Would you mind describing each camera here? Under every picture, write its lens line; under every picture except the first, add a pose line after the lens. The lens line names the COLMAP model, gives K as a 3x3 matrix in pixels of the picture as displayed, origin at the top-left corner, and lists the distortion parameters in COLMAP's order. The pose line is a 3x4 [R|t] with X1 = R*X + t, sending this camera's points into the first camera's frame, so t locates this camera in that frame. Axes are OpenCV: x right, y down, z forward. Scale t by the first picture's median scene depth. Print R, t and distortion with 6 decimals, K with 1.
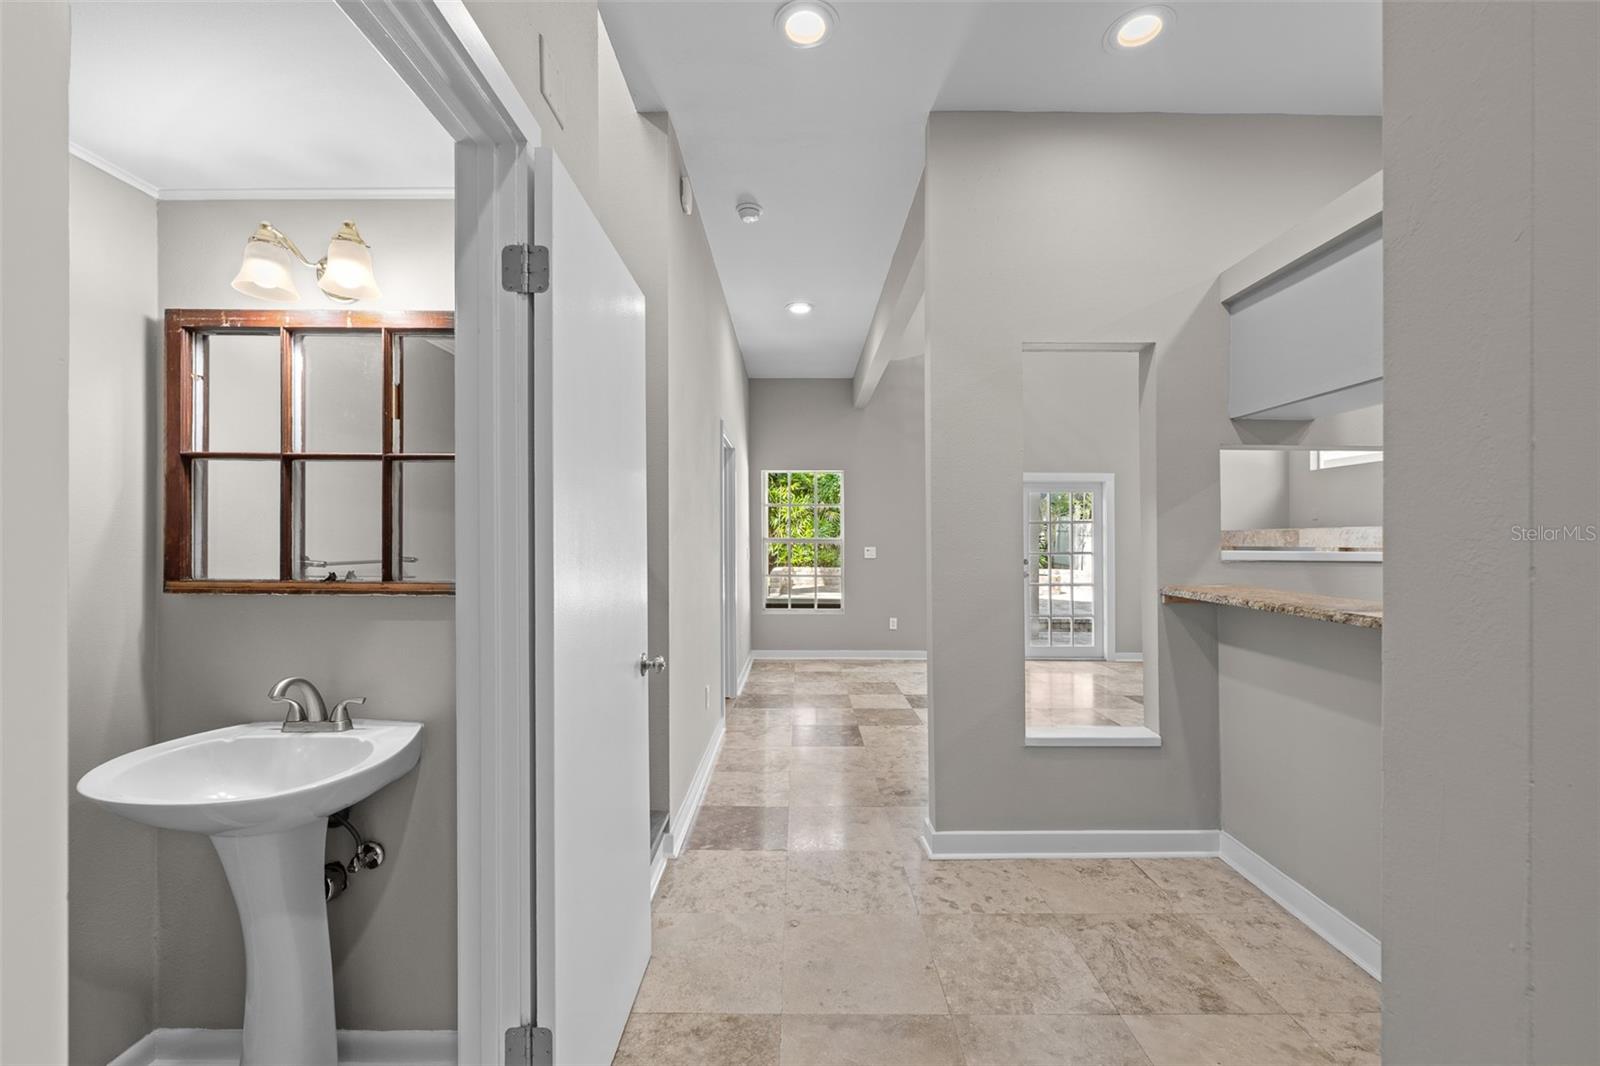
lens RADIAL K [[634.1, 0, 803.0], [0, 634.1, 540.6], [0, 0, 1]] dist [-0.001697, 0.000355]
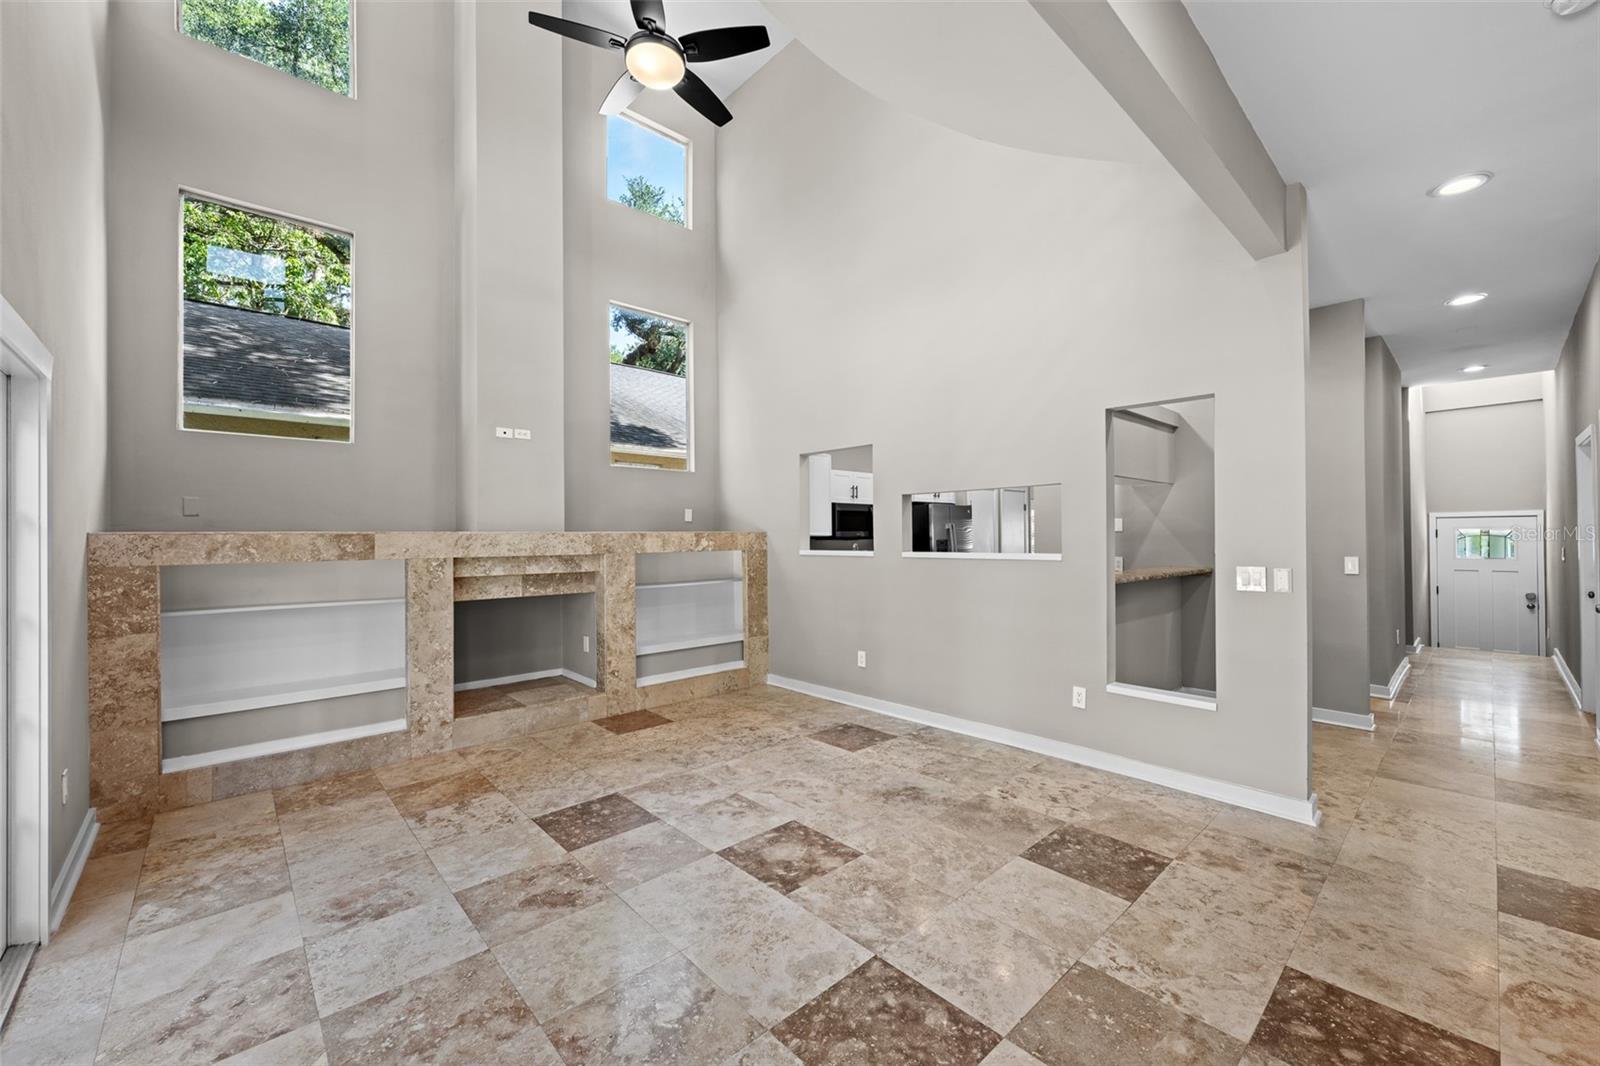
lens RADIAL K [[634.1, 0, 800.1], [0, 634.1, 525.8], [0, 0, 1]] dist [-0.001697, 0.000355]
pose [[-0.671650, 0.012243, 0.740767, -0.012143], [0.004260, 0.999911, -0.012664, -0.013004], [-0.740856, -0.005349, -0.671643, 0.929625]]
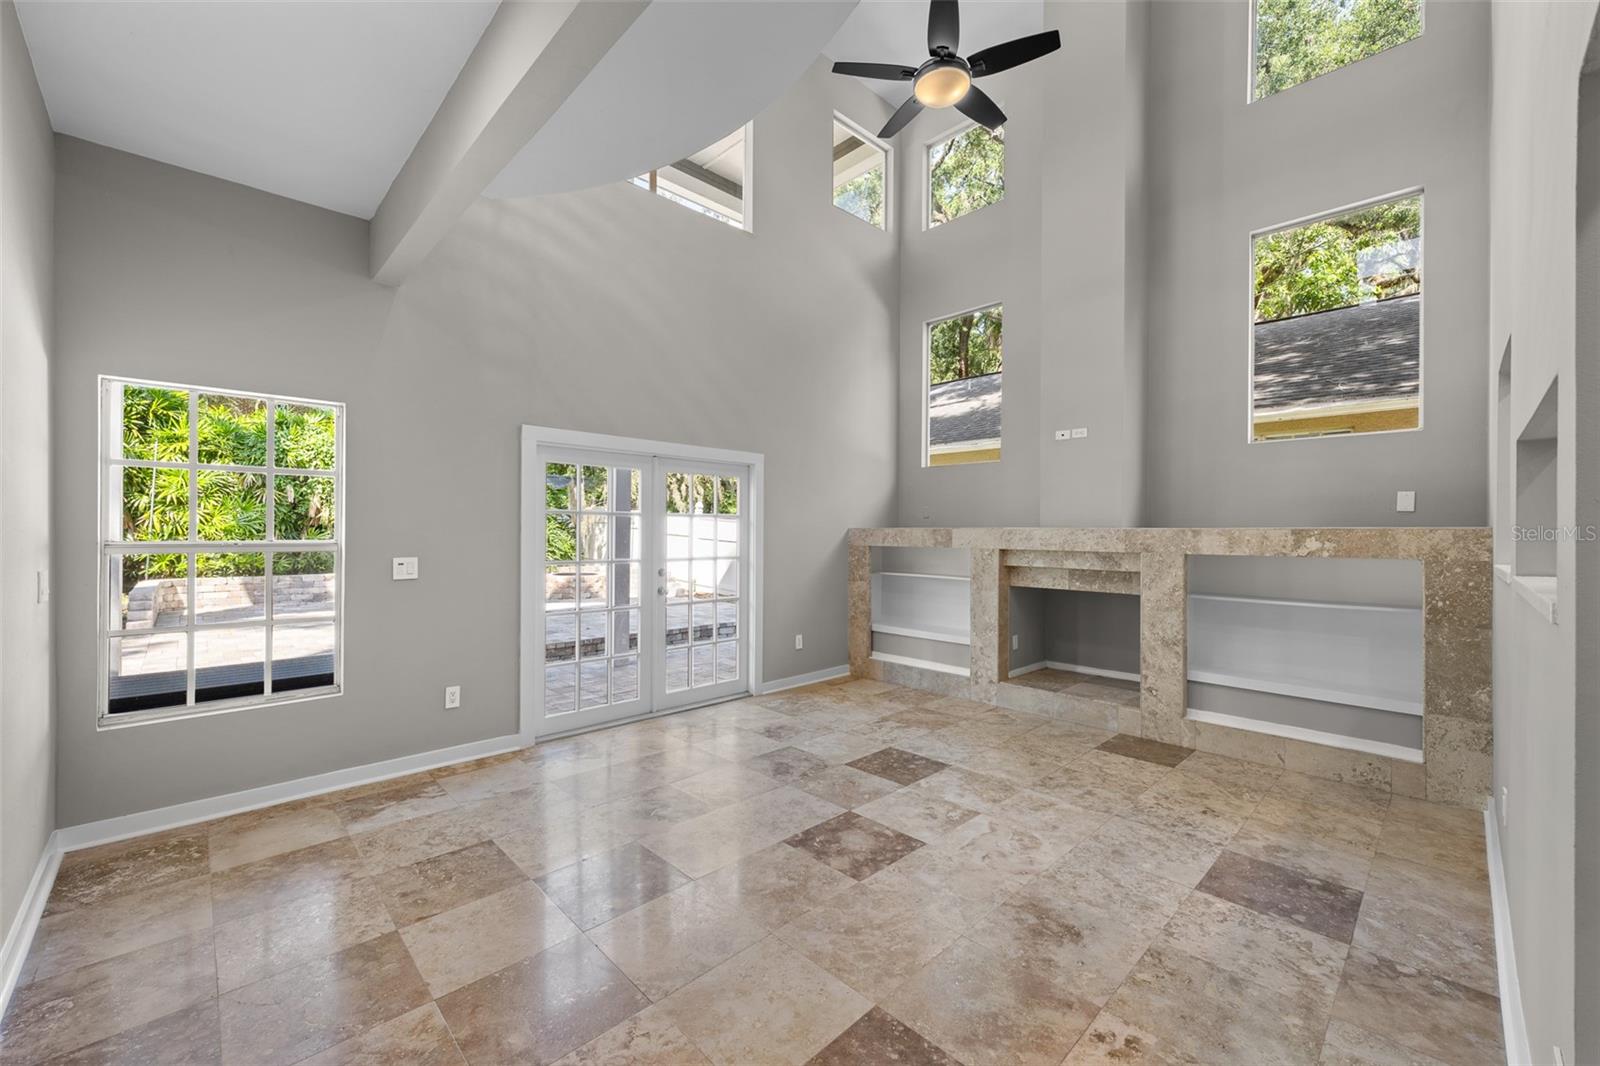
lens RADIAL K [[634.1, 0, 796.4], [0, 634.1, 525.4], [0, 0, 1]] dist [-0.001697, 0.000355]
pose [[0.725349, 0.006375, 0.688352, -0.019202], [-0.002491, 0.999975, -0.006636, -0.013547], [-0.688377, 0.003099, 0.725347, 0.401265]]
